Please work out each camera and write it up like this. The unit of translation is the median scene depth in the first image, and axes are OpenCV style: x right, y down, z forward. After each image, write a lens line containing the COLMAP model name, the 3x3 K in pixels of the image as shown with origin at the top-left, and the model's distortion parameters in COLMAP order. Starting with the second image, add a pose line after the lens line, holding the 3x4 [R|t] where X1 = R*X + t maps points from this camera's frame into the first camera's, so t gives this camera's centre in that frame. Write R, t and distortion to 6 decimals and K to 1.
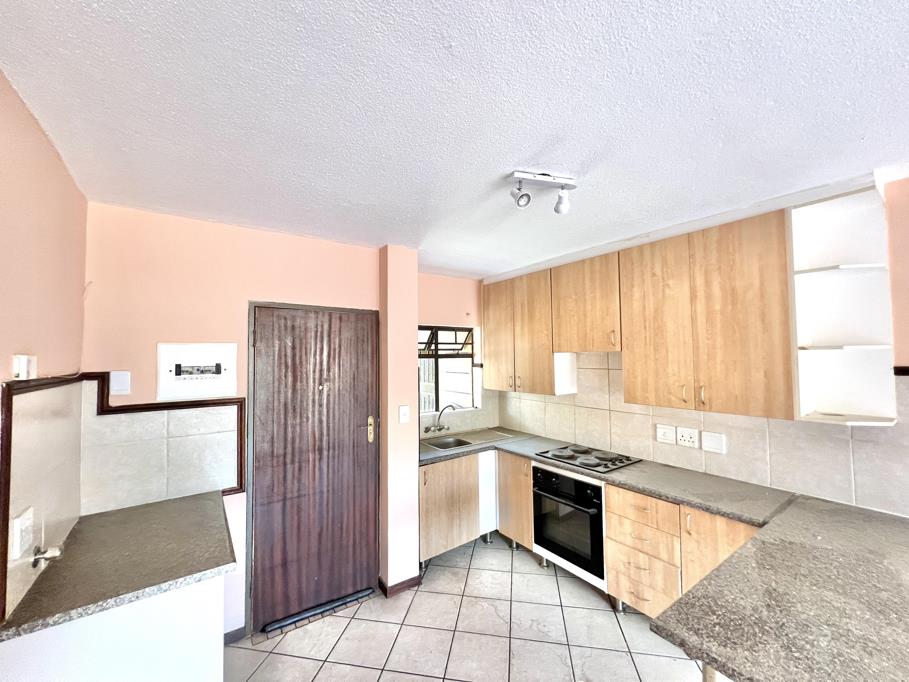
lens RADIAL K [[364.5, 0, 454.5], [0, 364.5, 341.0], [0, 0, 1]] dist [-0.001239, 0.000643]
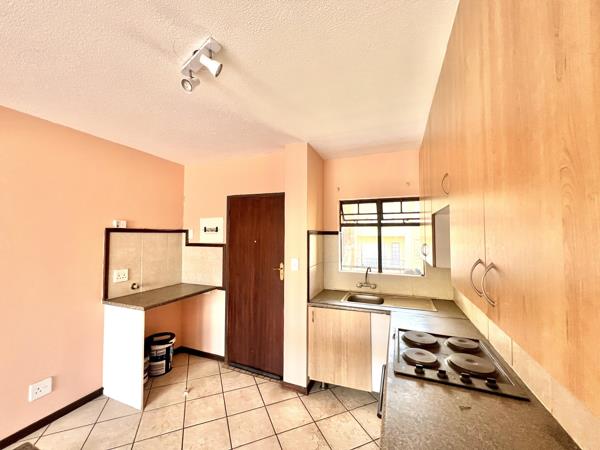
lens RADIAL K [[240.6, 0, 300.0], [0, 240.6, 225.0], [0, 0, 1]] dist [-0.001239, 0.000643]
pose [[0.541831, -0.016140, -0.840332, 0.706151], [0.025355, 0.999674, -0.002852, 0.059584], [0.840105, -0.019761, 0.542064, 0.577495]]
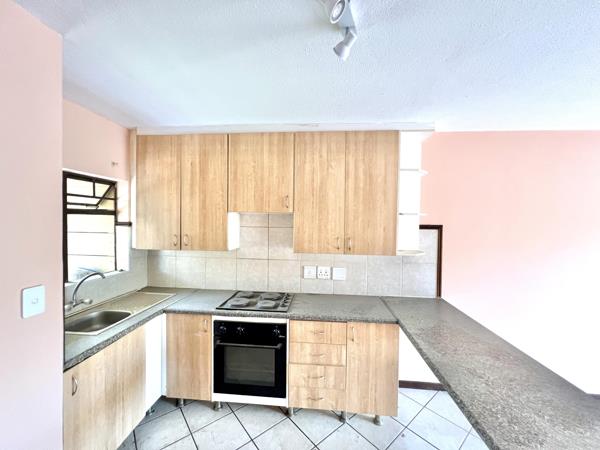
lens RADIAL K [[240.6, 0, 300.0], [0, 240.6, 225.0], [0, 0, 1]] dist [-0.001239, 0.000643]
pose [[0.649927, 0.007479, 0.759960, -0.171101], [-0.052226, 0.998027, 0.034842, 0.043053], [-0.758200, -0.062334, 0.649036, 0.458647]]
